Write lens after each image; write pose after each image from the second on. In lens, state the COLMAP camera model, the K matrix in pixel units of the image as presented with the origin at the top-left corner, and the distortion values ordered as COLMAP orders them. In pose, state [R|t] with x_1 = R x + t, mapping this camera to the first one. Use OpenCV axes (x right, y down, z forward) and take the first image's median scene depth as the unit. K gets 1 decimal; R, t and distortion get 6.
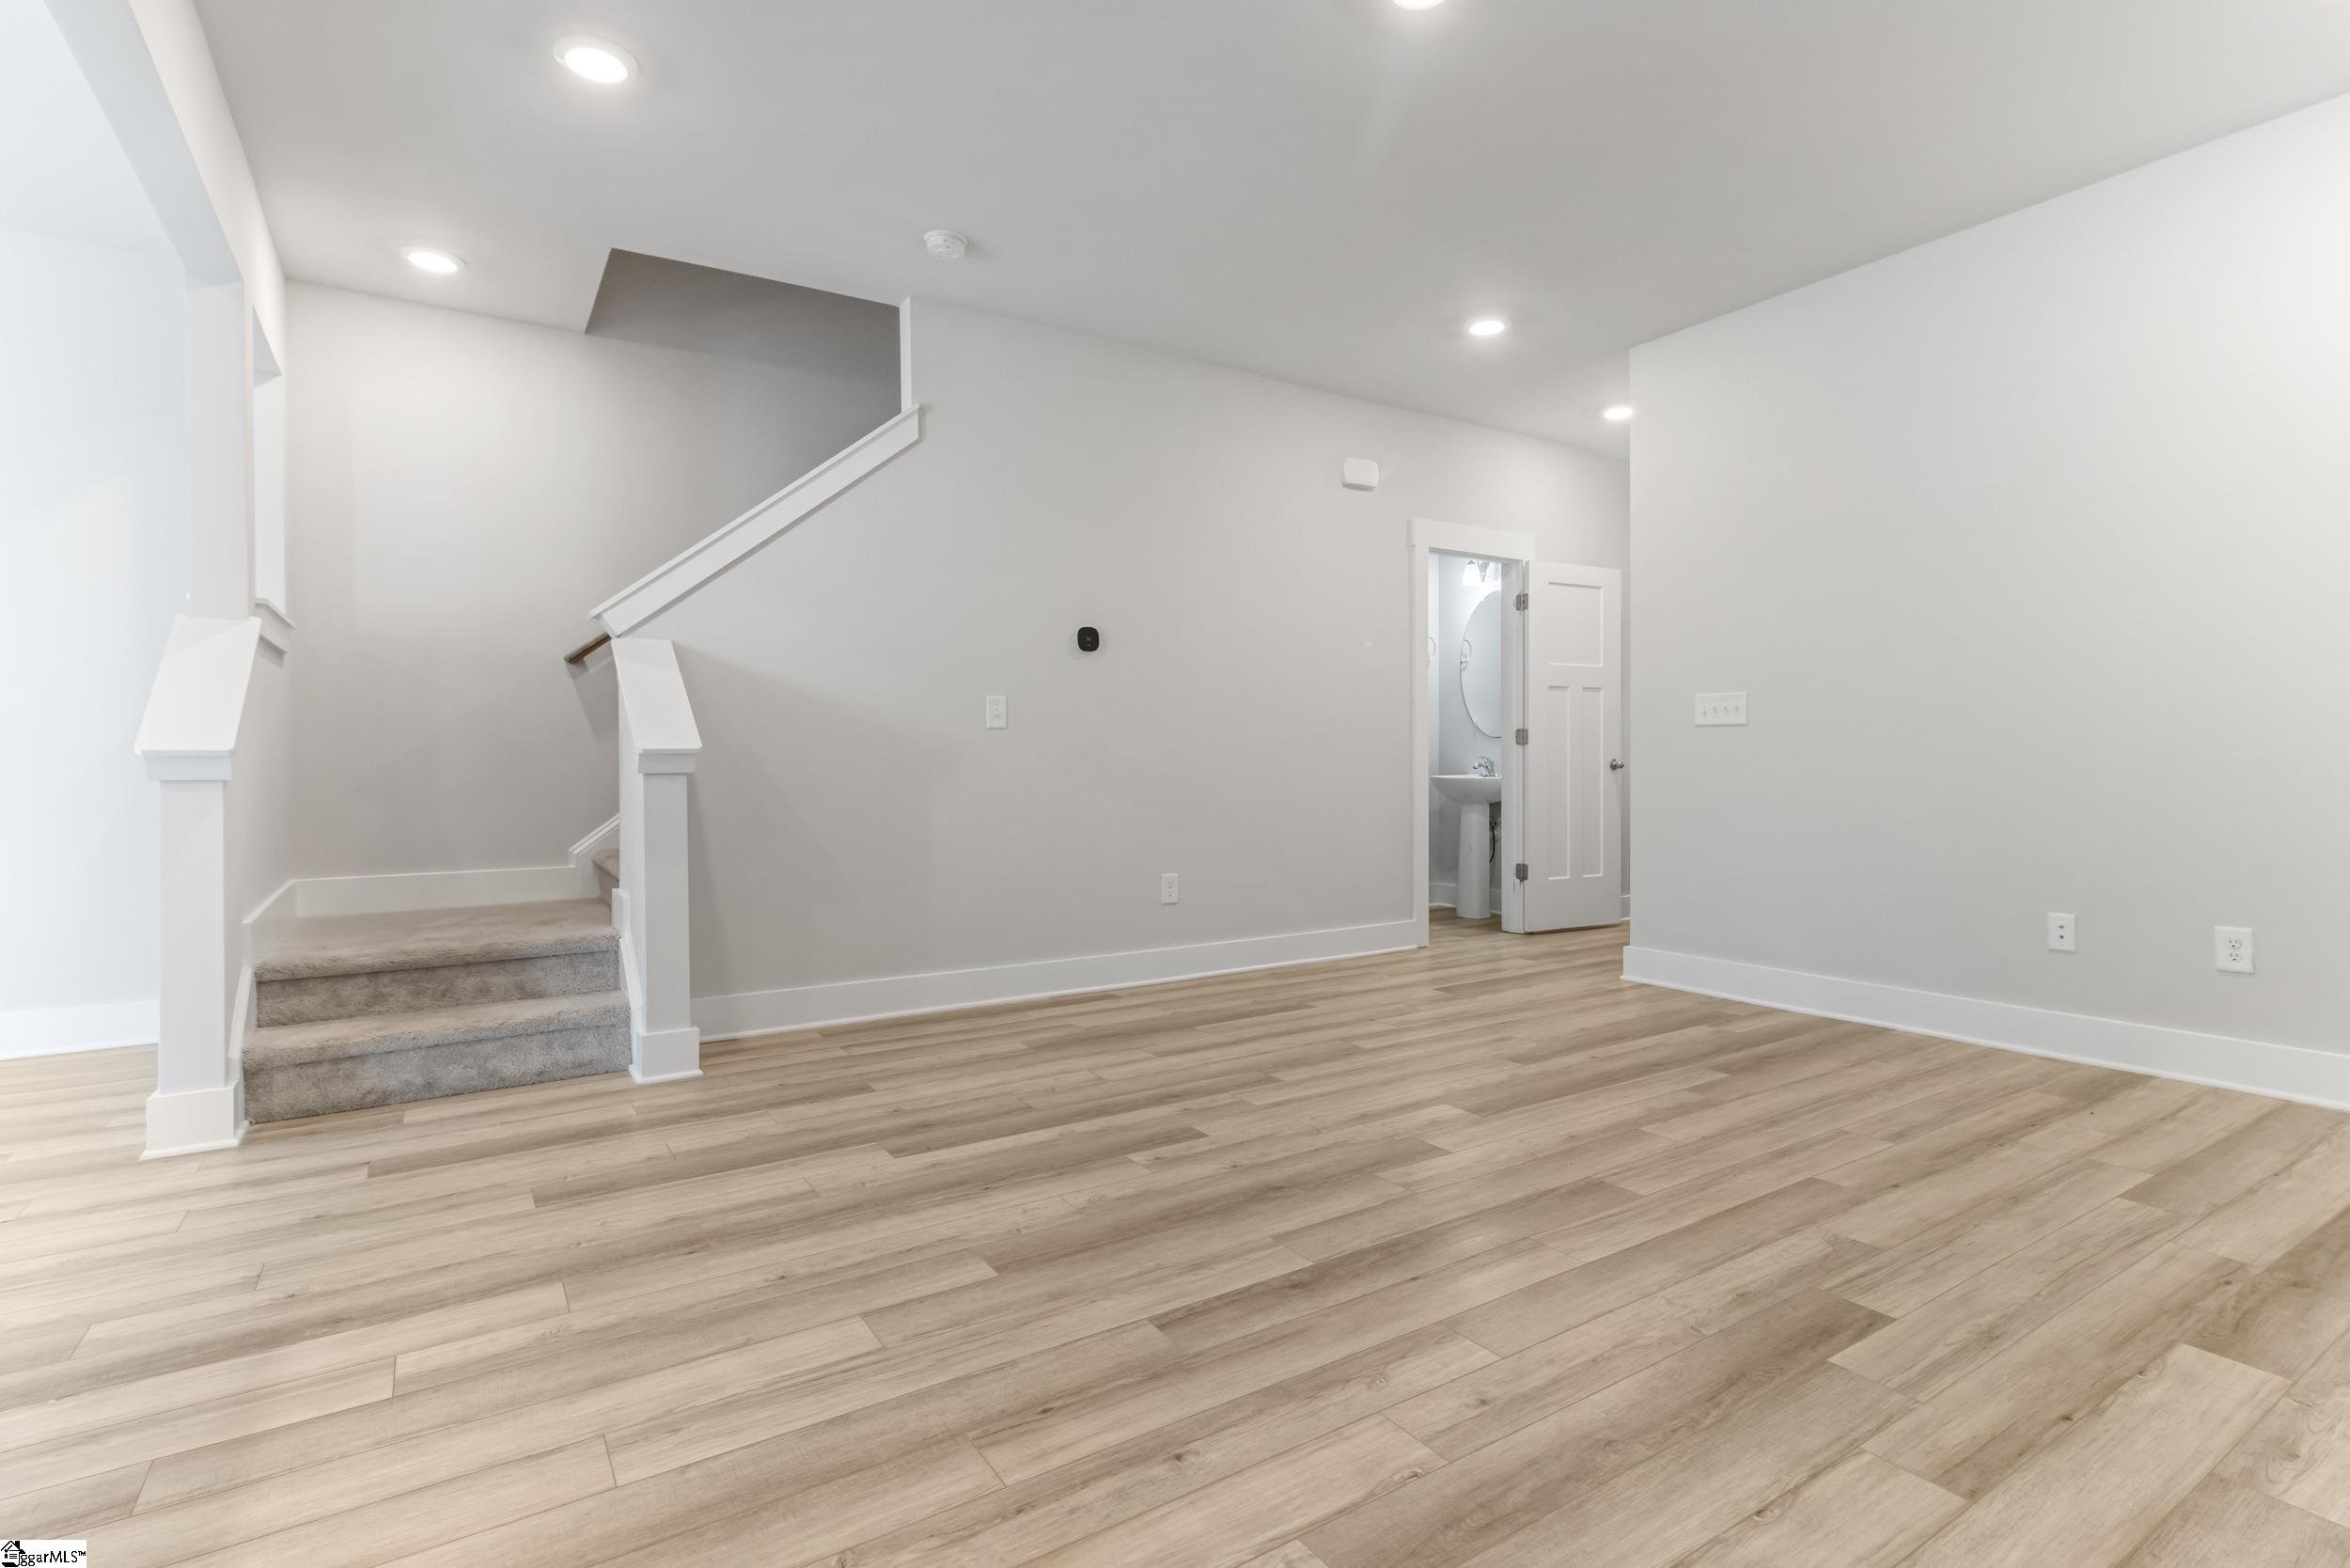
lens RADIAL K [[1127.1, 0, 1171.6], [0, 1127.1, 774.0], [0, 0, 1]] dist [0.002124, 0.000087]
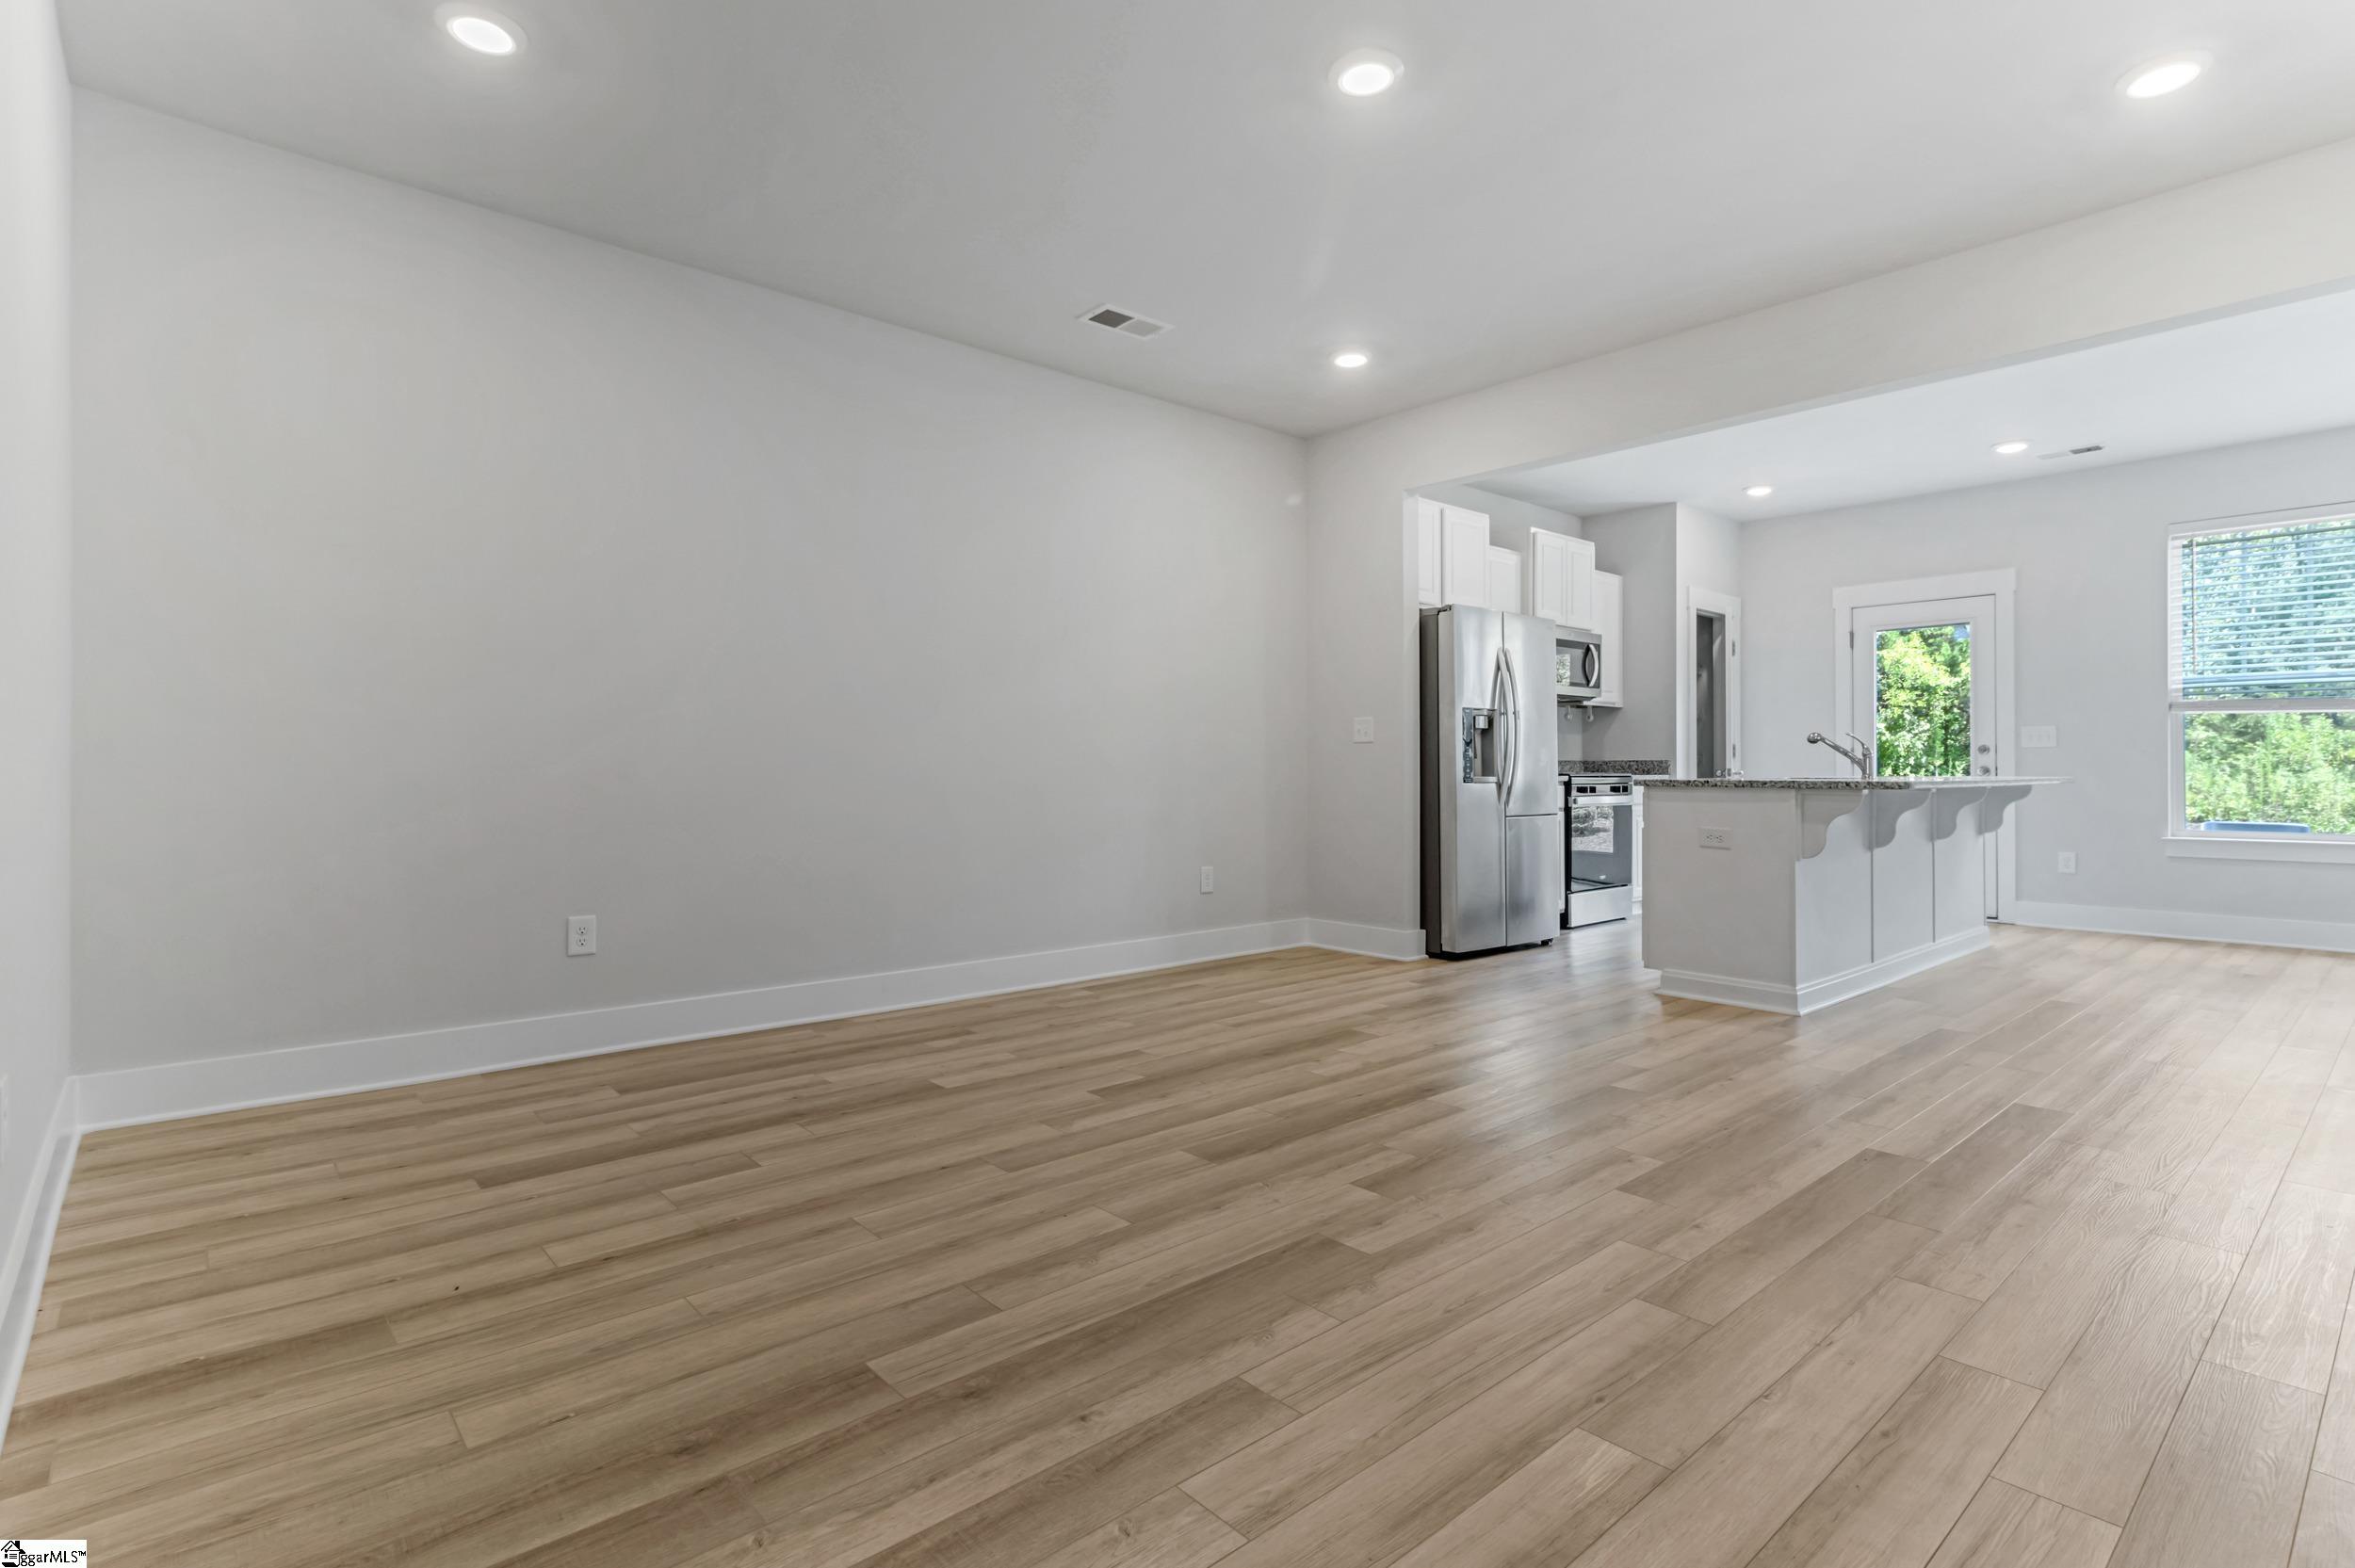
lens RADIAL K [[1129.3, 0, 1180.0], [0, 1129.3, 770.8], [0, 0, 1]] dist [0.002124, 0.000087]
pose [[-0.989000, 0.004405, -0.147850, 0.544125], [0.001682, 0.999827, 0.018535, -0.029369], [0.147906, 0.018082, -0.988836, 1.967190]]
